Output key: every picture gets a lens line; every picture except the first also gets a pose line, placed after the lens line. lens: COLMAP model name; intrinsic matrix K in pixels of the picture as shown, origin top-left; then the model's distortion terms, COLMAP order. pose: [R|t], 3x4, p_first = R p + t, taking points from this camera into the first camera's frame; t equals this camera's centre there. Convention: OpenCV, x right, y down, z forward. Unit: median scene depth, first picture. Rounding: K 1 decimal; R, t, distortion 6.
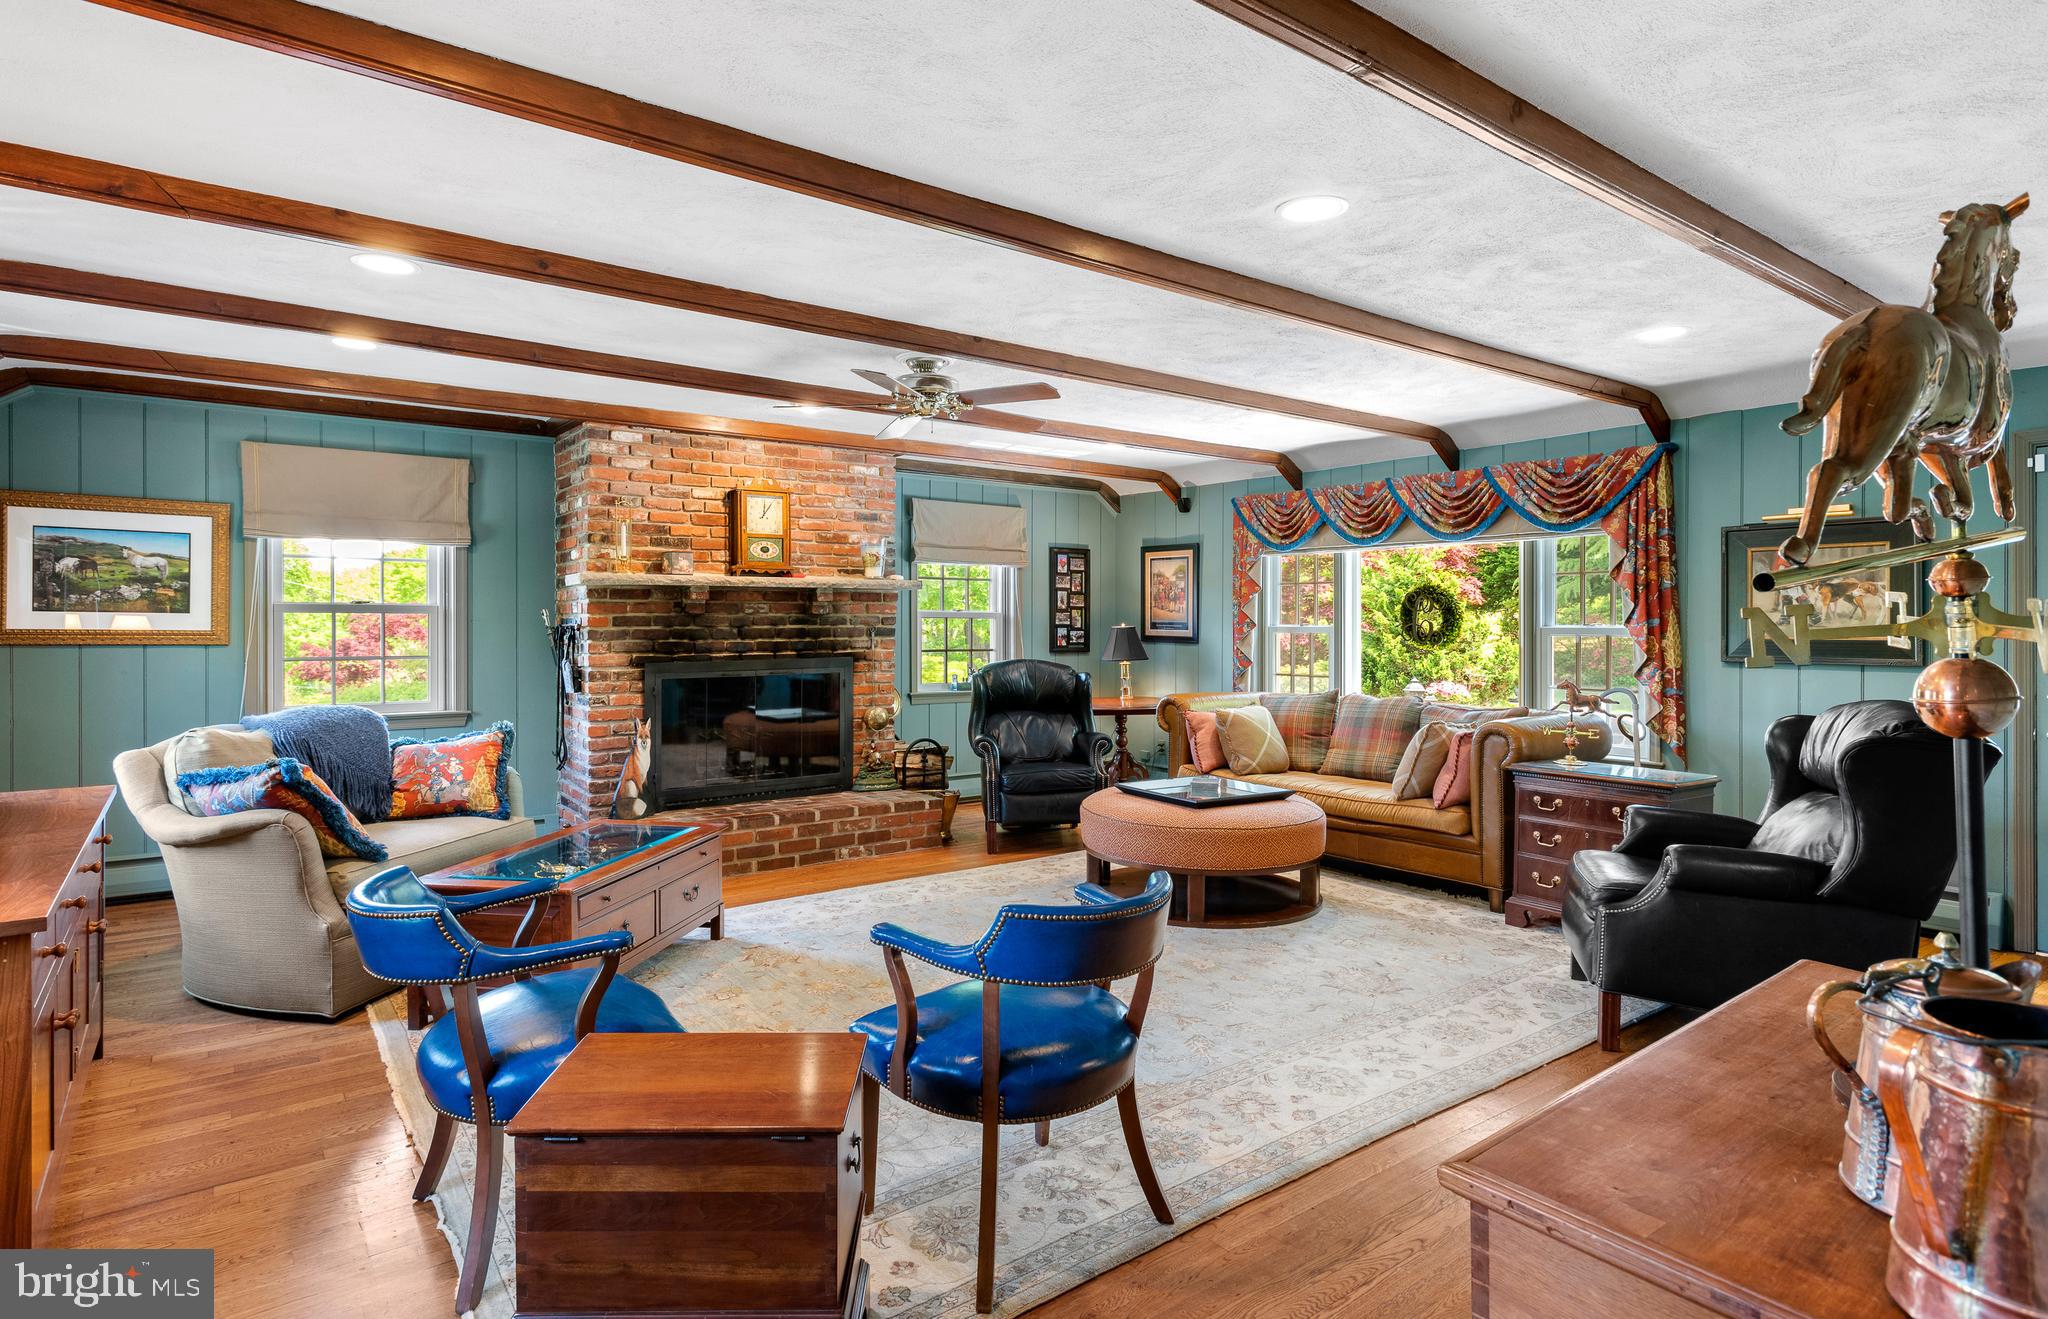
lens RADIAL K [[1084.1, 0, 1024.0], [0, 1084.1, 659.5], [0, 0, 1]] dist [0.018980, -0.000039]
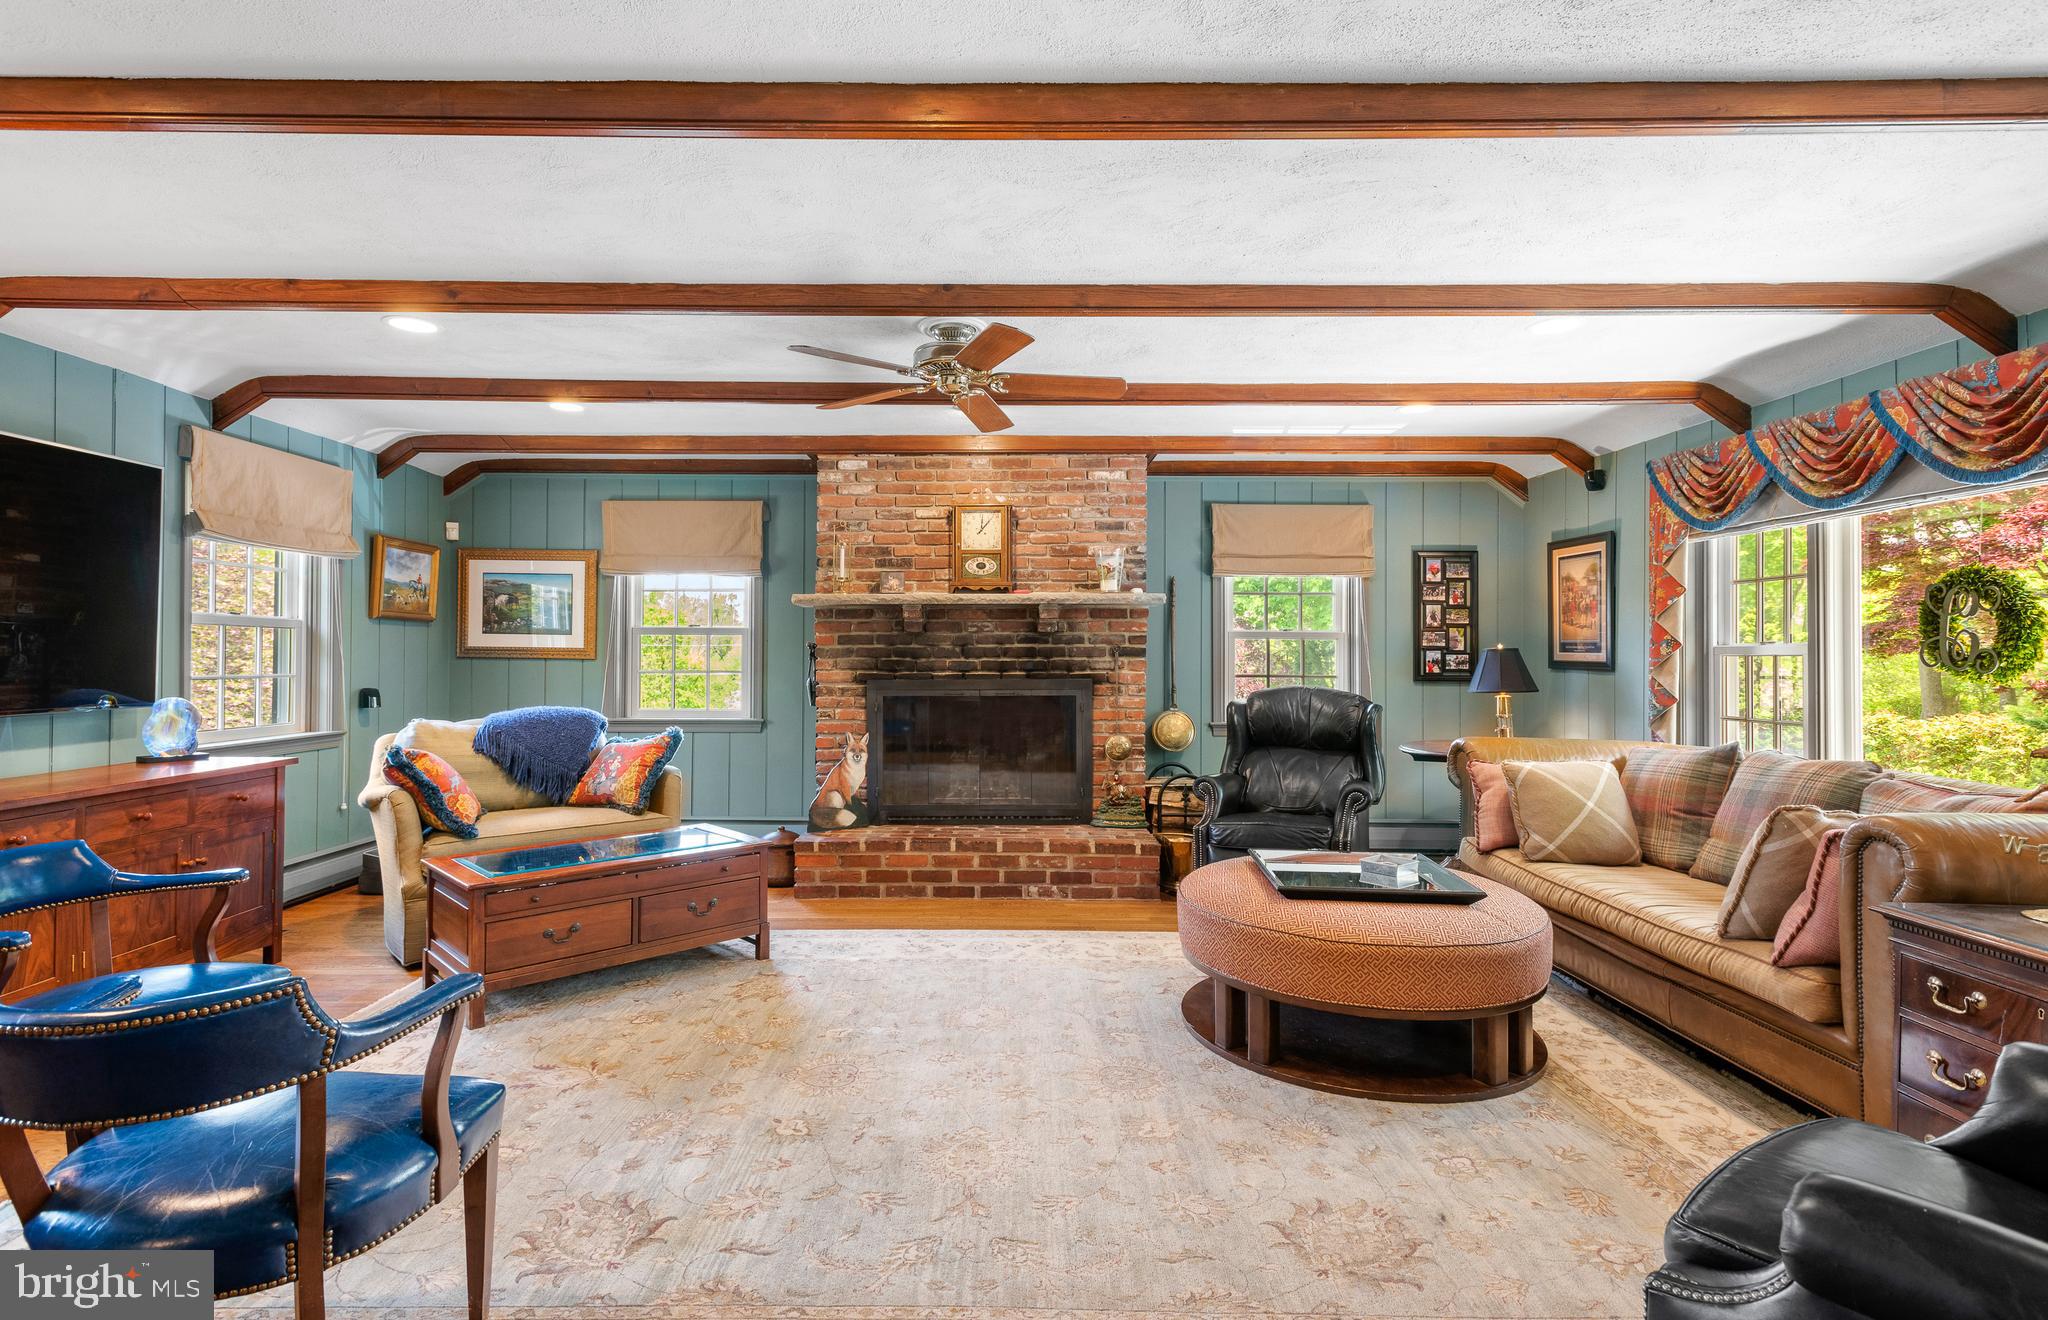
lens RADIAL K [[1001.7, 0, 1014.5], [0, 1001.7, 667.1], [0, 0, 1]] dist [0.017096, -0.000302]
pose [[0.794734, 0.007835, -0.606908, 0.326310], [-0.023206, 0.999578, -0.017484, 0.004264], [0.606514, 0.027979, 0.794580, 0.305078]]
